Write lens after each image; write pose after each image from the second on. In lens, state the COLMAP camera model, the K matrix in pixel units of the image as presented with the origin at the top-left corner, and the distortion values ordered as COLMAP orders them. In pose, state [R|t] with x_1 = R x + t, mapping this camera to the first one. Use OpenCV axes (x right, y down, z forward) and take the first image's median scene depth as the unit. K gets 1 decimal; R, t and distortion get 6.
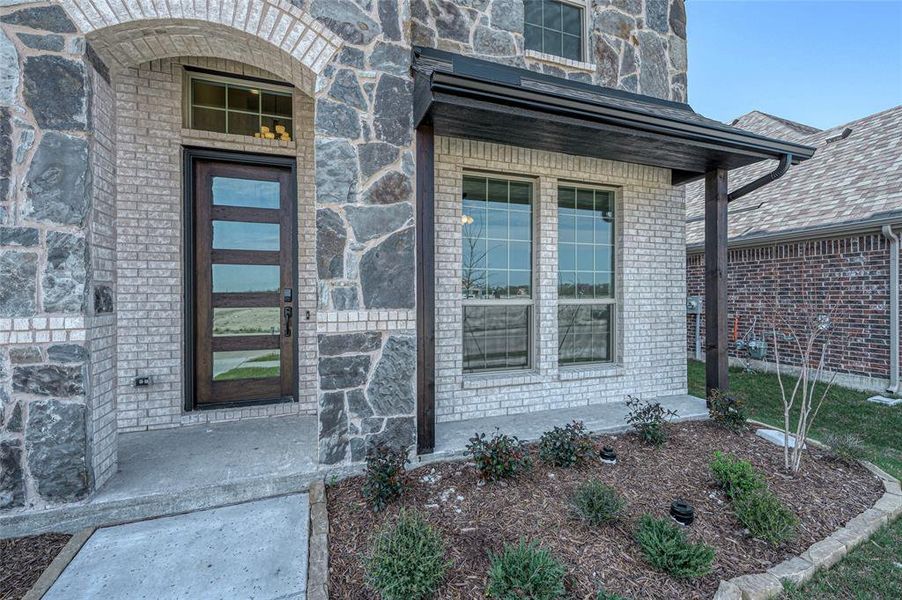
lens RADIAL K [[398.5, 0, 461.3], [0, 398.5, 300.5], [0, 0, 1]] dist [-0.005332, 0.001536]
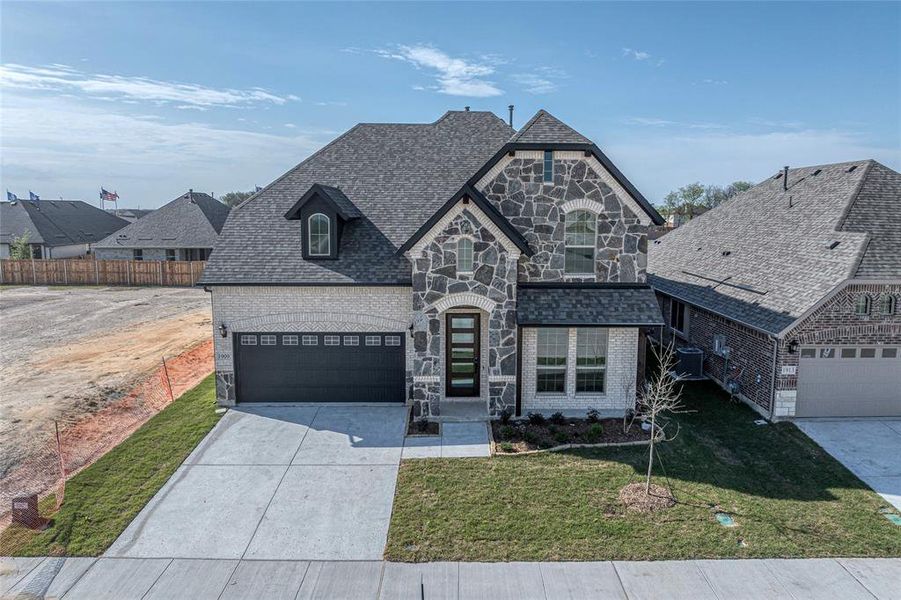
lens RADIAL K [[647.6, 0, 435.8], [0, 647.6, 311.2], [0, 0, 1]] dist [-0.022770, -0.017129]
pose [[0.933308, 0.054483, -0.354919, 1.196892], [-0.003487, 0.989750, 0.142766, -1.329597], [0.359060, -0.132007, 0.923932, -4.359437]]
